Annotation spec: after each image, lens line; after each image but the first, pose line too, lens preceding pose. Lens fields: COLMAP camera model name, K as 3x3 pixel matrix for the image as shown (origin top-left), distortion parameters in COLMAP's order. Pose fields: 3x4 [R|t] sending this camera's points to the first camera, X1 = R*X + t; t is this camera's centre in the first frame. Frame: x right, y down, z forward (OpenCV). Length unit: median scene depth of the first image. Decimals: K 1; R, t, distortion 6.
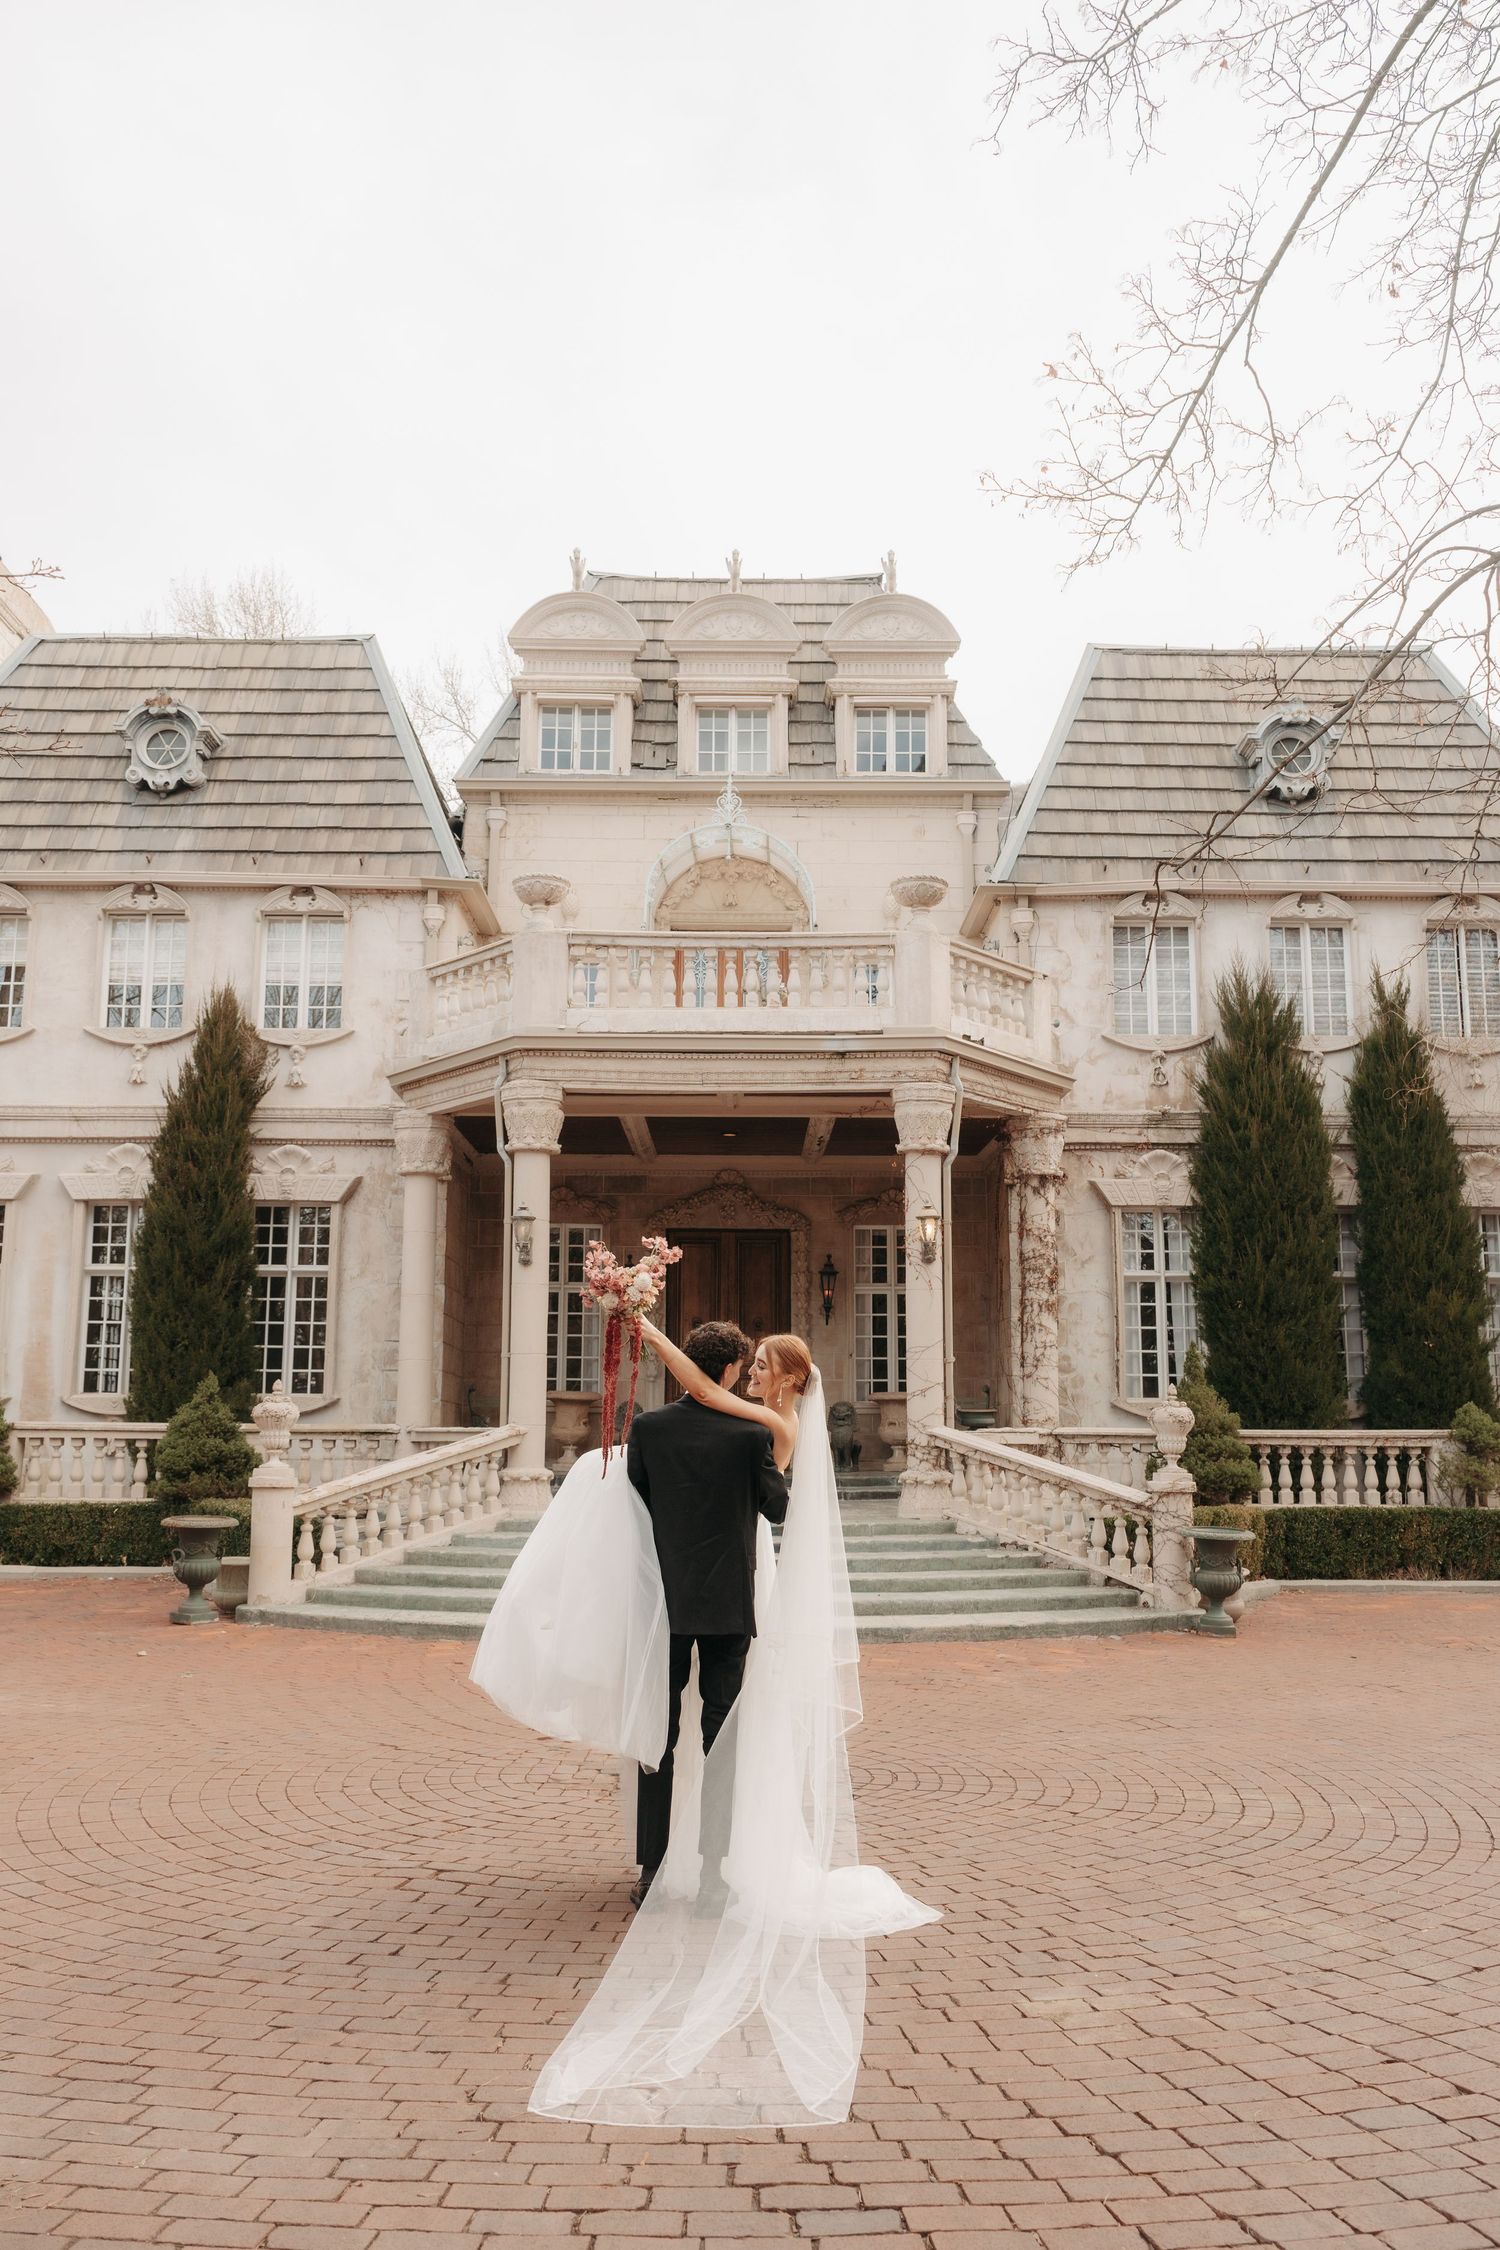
lens RADIAL K [[1851.9, 0, 755.5], [0, 1851.9, 1123.6], [0, 0, 1]] dist [-0.009015, 0.000530]
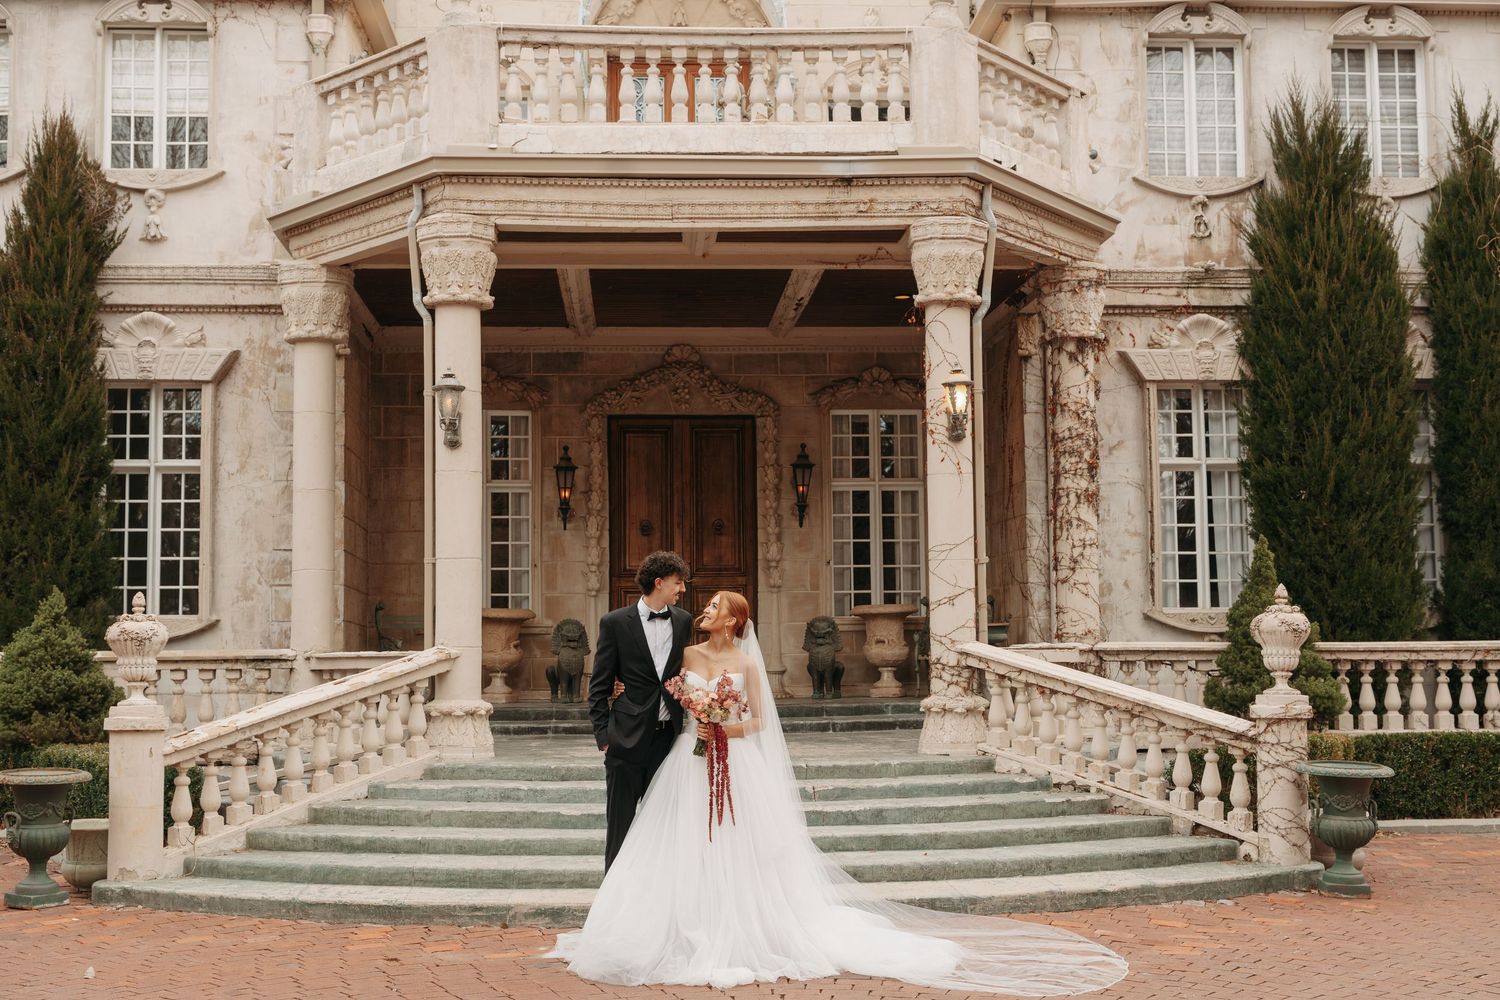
lens RADIAL K [[1901.0, 0, 745.4], [0, 1901.0, 502.7], [0, 0, 1]] dist [-0.004057, 0.008824]
pose [[0.998526, -0.009184, 0.053497, -0.035043], [0.004712, 0.996528, 0.083129, 0.026945], [-0.054074, -0.082755, 0.995102, 0.148013]]
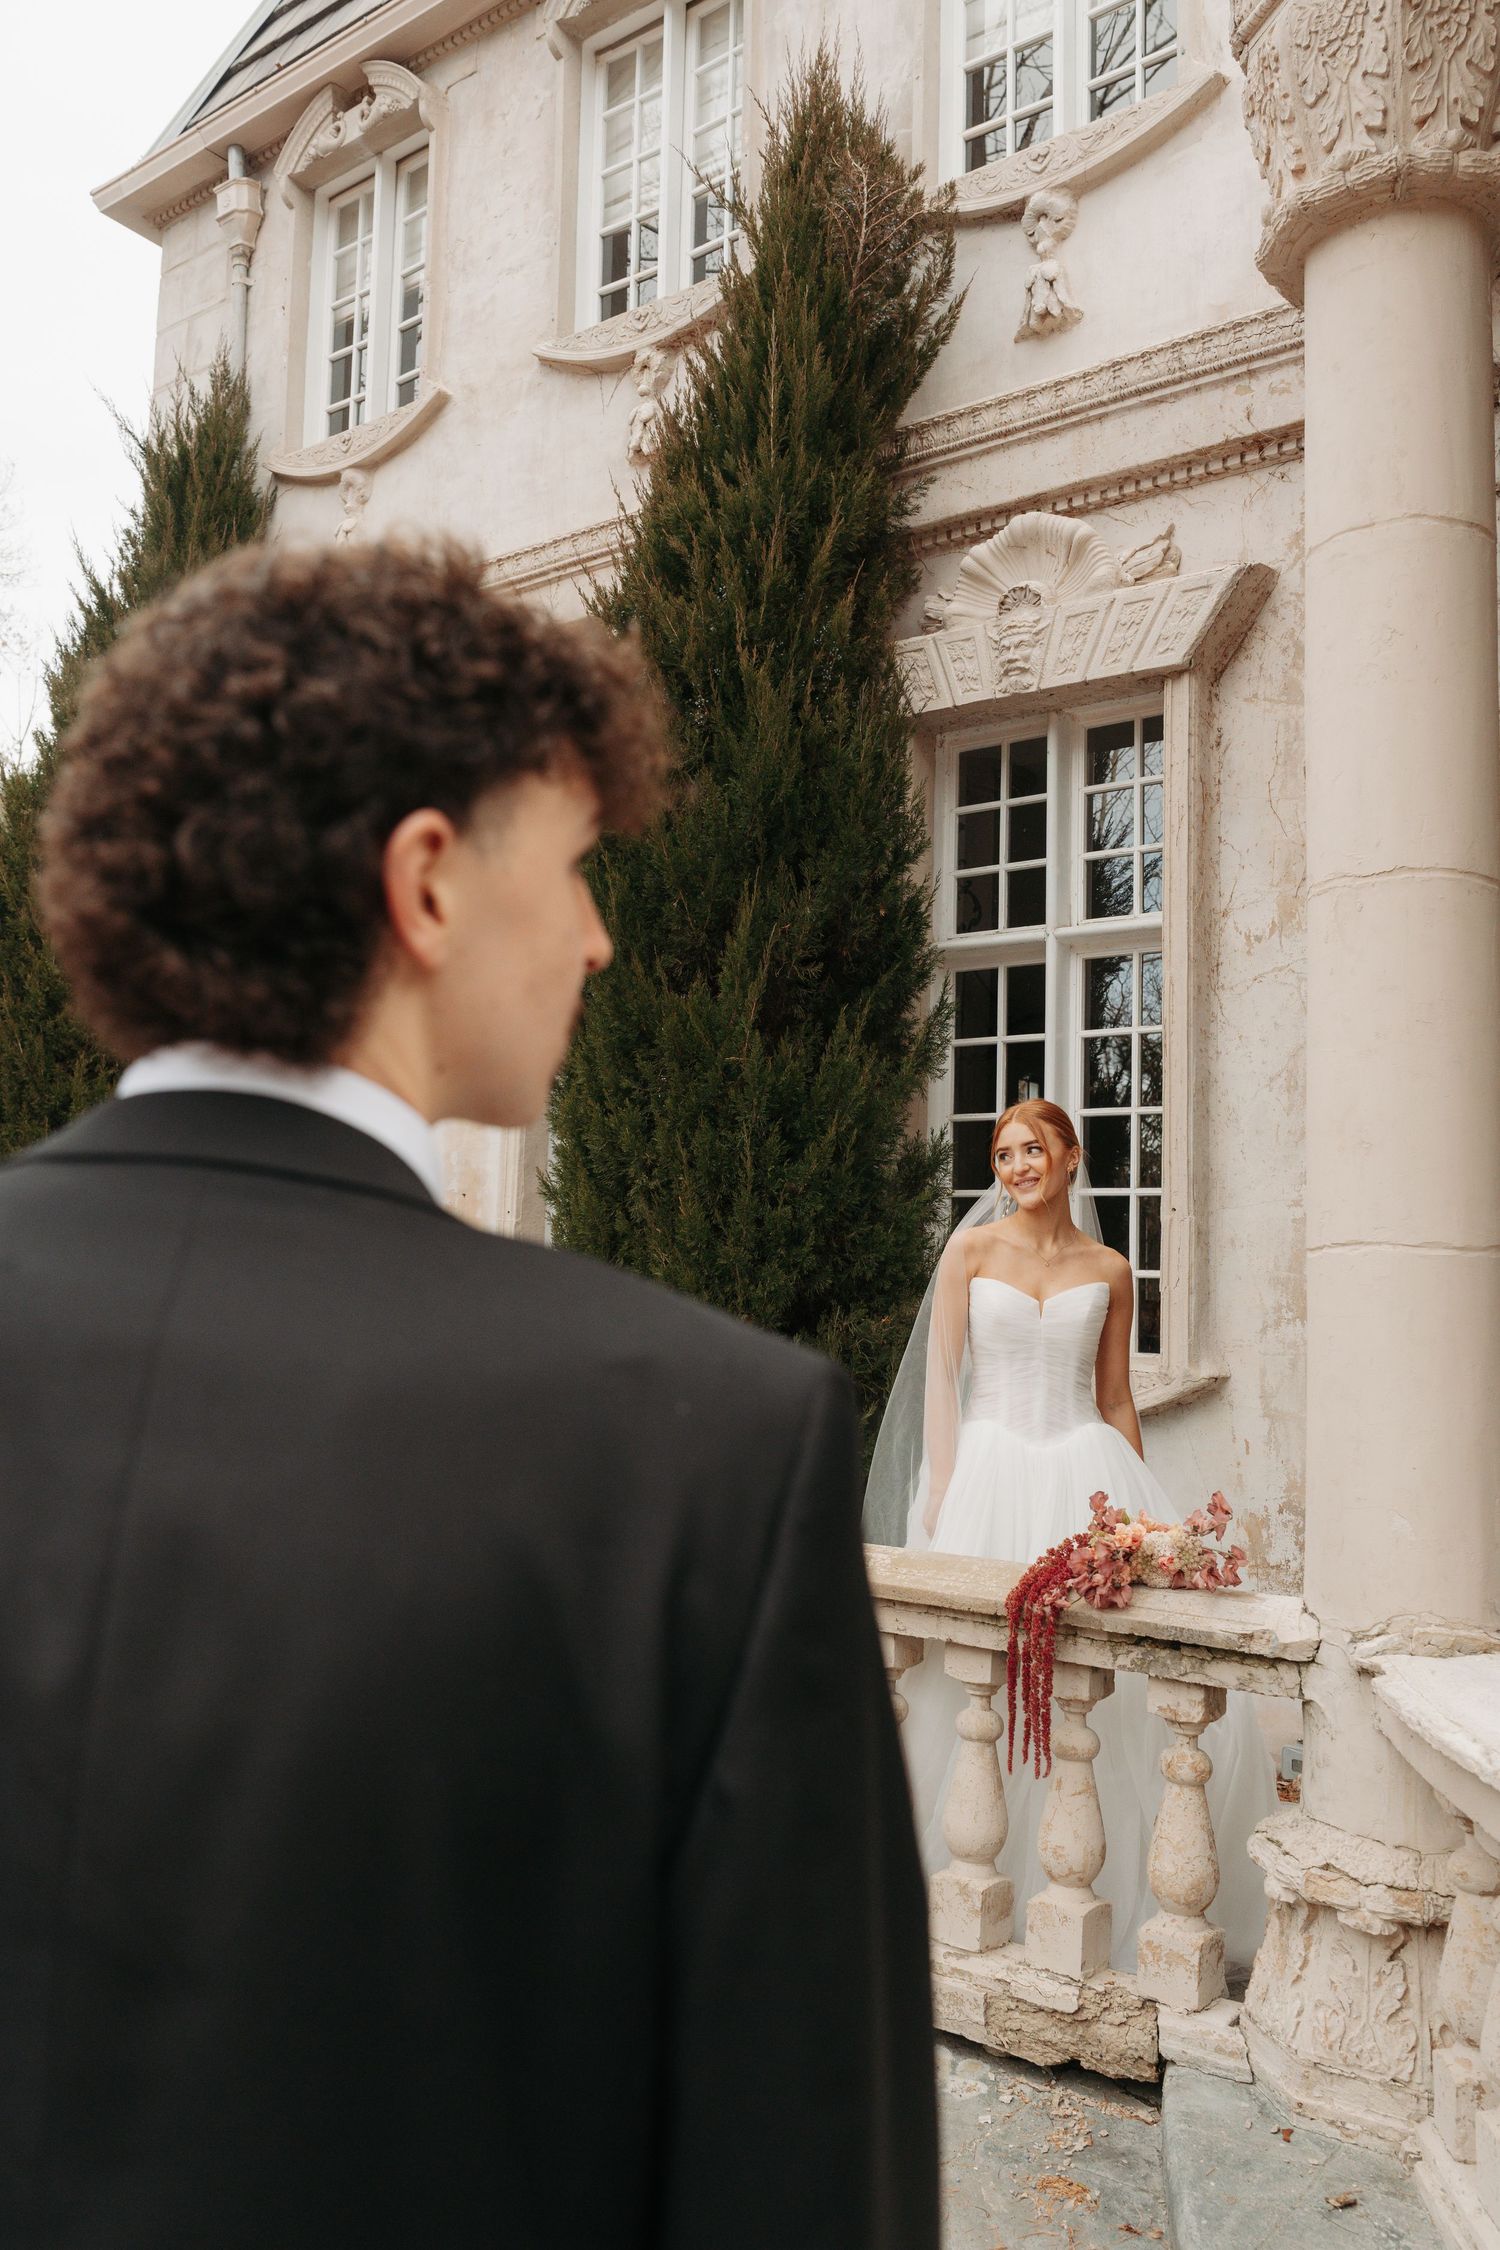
lens RADIAL K [[1789.9, 0, 752.5], [0, 1789.9, 1123.4], [0, 0, 1]] dist [0.000669, -0.005242]
pose [[0.785982, -0.036239, -0.617187, -0.112874], [0.082326, 0.995525, 0.046388, 0.091712], [0.612744, -0.087270, 0.785448, 0.740522]]
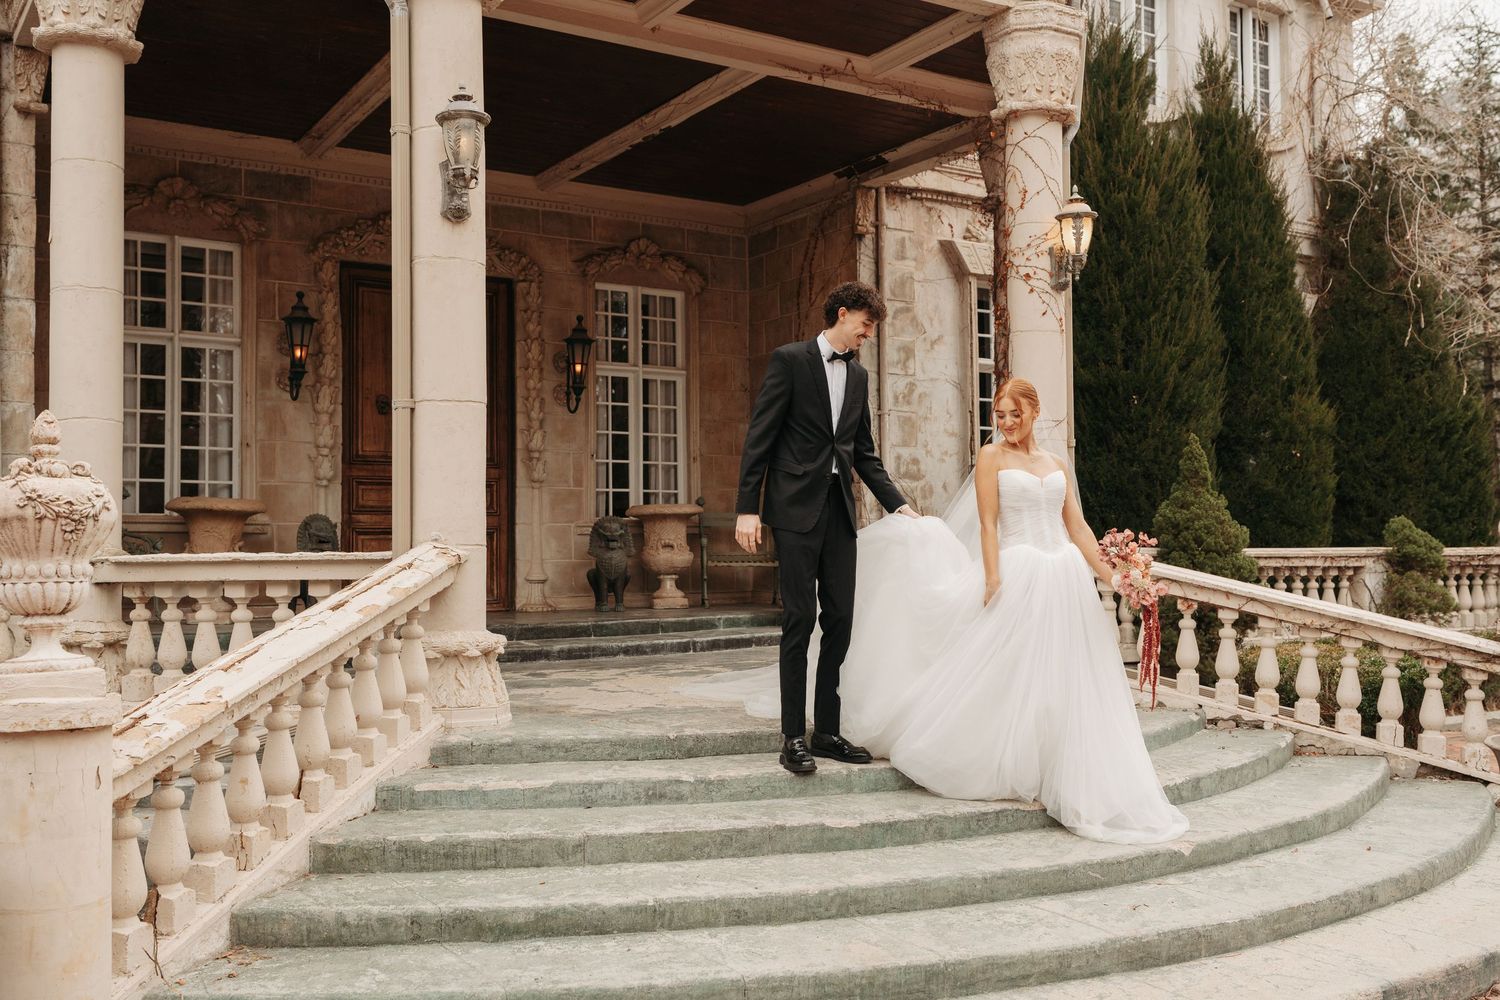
lens RADIAL K [[1415.8, 0, 746.7], [0, 1415.8, 502.1], [0, 0, 1]] dist [0.003230, -0.003291]
pose [[0.849104, 0.010652, 0.528118, -0.209031], [-0.075410, 0.992000, 0.101236, 0.087160], [-0.522815, -0.125785, 0.843115, 0.521626]]
